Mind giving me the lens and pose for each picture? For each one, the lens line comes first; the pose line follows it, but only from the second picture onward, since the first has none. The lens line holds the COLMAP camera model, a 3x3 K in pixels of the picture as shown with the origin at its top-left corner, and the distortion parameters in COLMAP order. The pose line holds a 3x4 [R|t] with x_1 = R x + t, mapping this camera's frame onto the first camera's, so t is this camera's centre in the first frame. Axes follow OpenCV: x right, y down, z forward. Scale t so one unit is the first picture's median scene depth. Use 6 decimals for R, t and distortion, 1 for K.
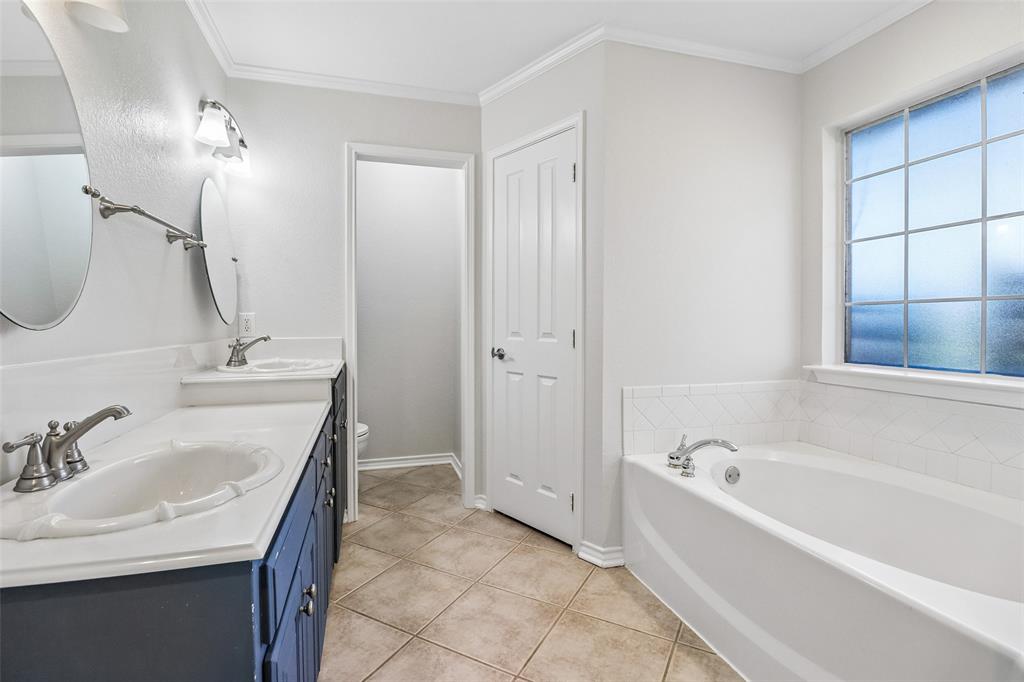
lens RADIAL K [[480.2, 0, 503.8], [0, 480.2, 324.2], [0, 0, 1]] dist [0.000807, -0.011360]
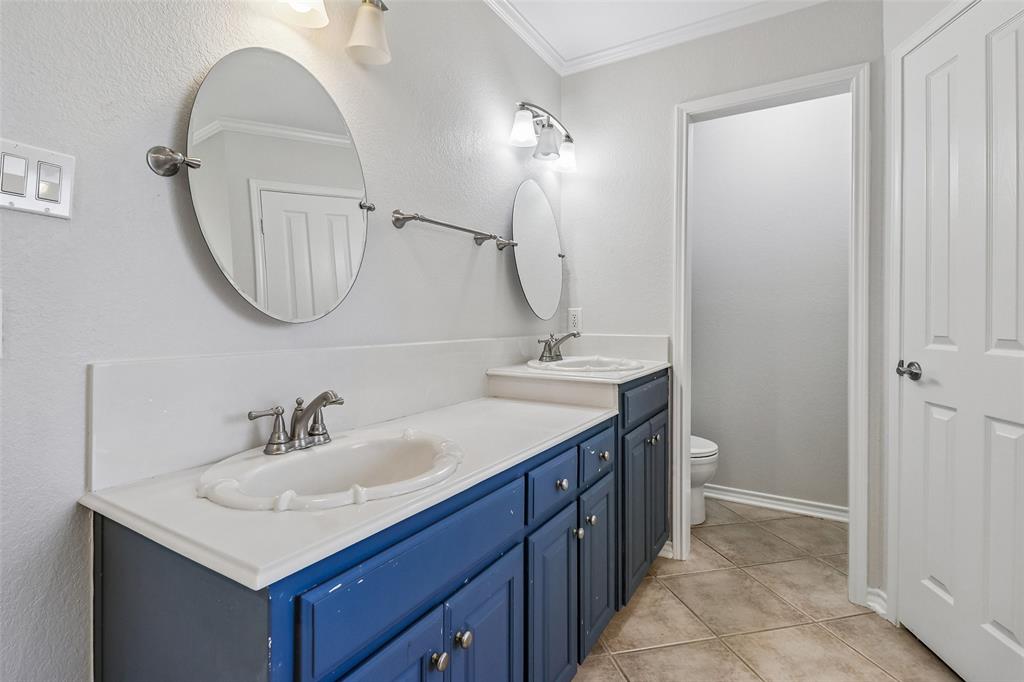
lens RADIAL K [[497.4, 0, 508.7], [0, 497.4, 313.3], [0, 0, 1]] dist [0.031429, -0.018787]
pose [[0.668695, -0.003371, -0.743529, 0.140988], [-0.007064, 0.999916, -0.010886, -0.001052], [0.743503, 0.012532, 0.668615, 0.213614]]
